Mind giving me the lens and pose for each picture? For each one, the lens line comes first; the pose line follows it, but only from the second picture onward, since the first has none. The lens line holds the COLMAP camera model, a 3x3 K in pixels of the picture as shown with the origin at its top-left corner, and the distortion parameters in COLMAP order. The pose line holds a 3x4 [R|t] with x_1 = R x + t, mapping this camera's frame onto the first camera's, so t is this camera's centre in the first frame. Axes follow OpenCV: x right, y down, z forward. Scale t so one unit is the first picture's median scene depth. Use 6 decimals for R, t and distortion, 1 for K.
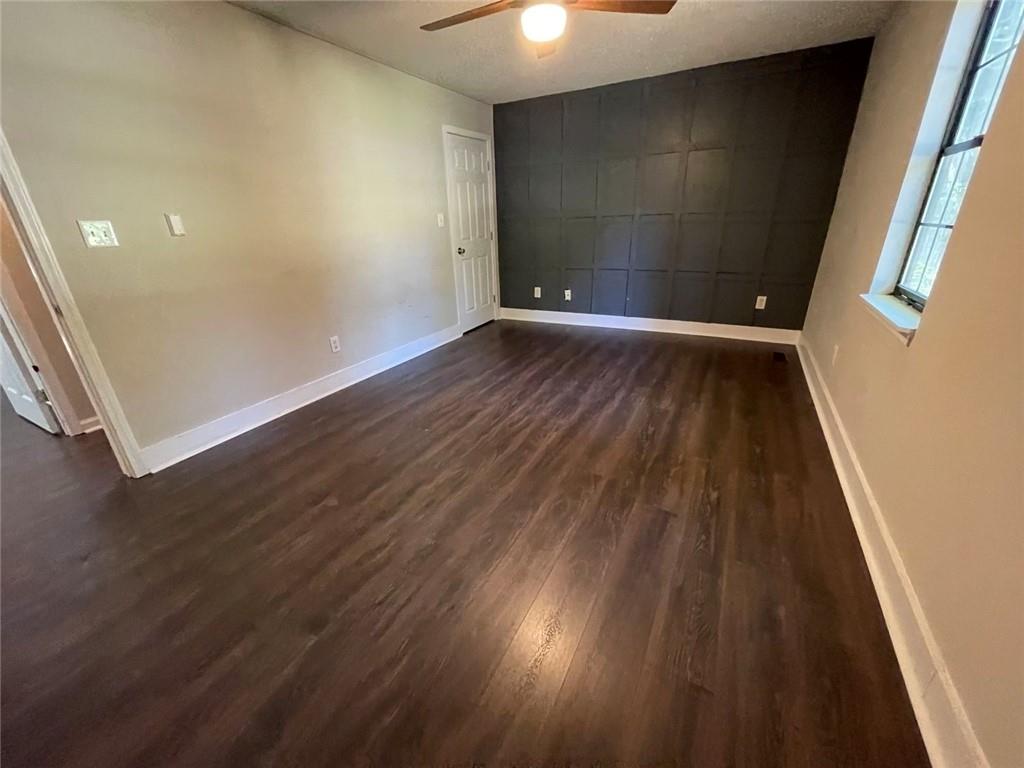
lens RADIAL K [[409.6, 0, 505.3], [0, 409.6, 383.7], [0, 0, 1]] dist [0.000374, -0.000144]
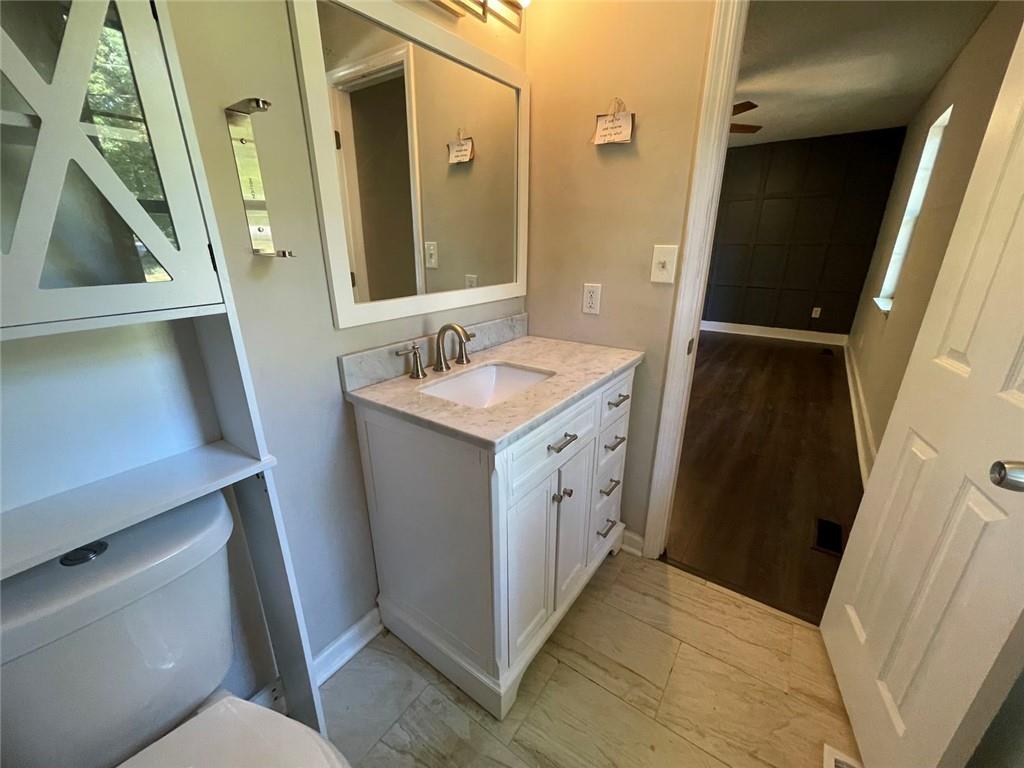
lens RADIAL K [[411.9, 0, 506.4], [0, 411.9, 386.6], [0, 0, 1]] dist [-0.002658, 0.000093]
pose [[0.991265, 0.065808, -0.114297, -0.310806], [-0.070415, 0.996841, -0.036749, 0.254228], [0.111518, 0.044476, 0.992767, -0.657704]]
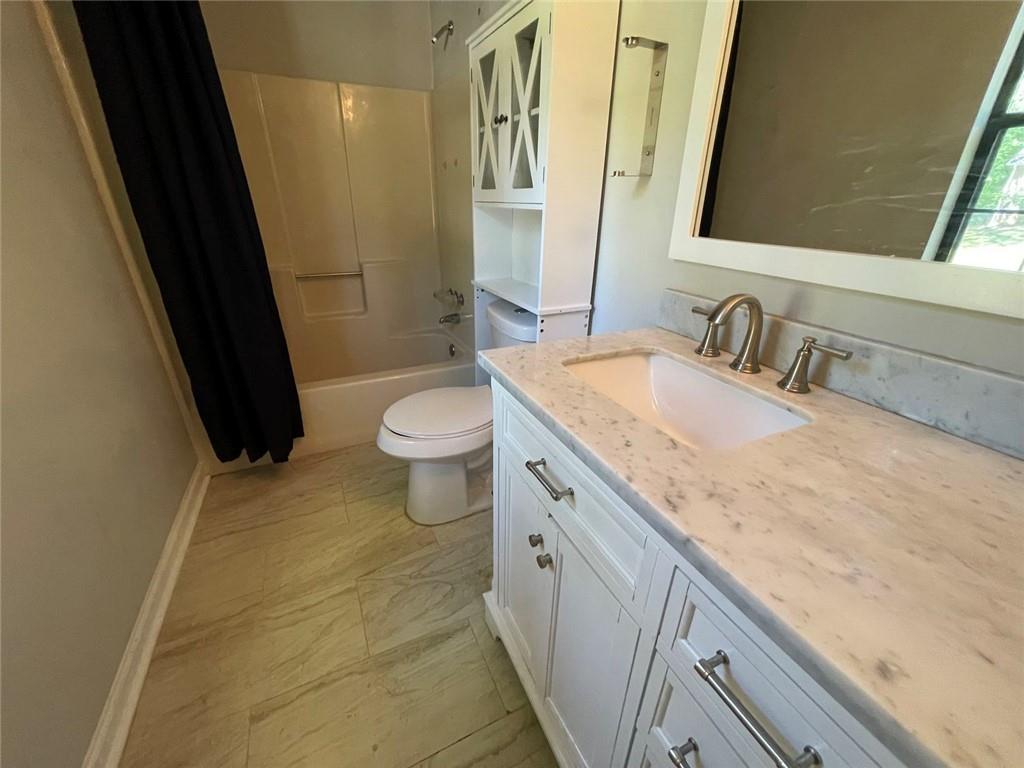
lens RADIAL K [[411.9, 0, 506.4], [0, 411.9, 386.6], [0, 0, 1]] dist [-0.002658, 0.000093]
pose [[-0.592179, 0.358896, -0.721469, 0.410397], [-0.291558, 0.739246, 0.607050, -0.324241], [0.751211, 0.569832, -0.333127, 1.010729]]
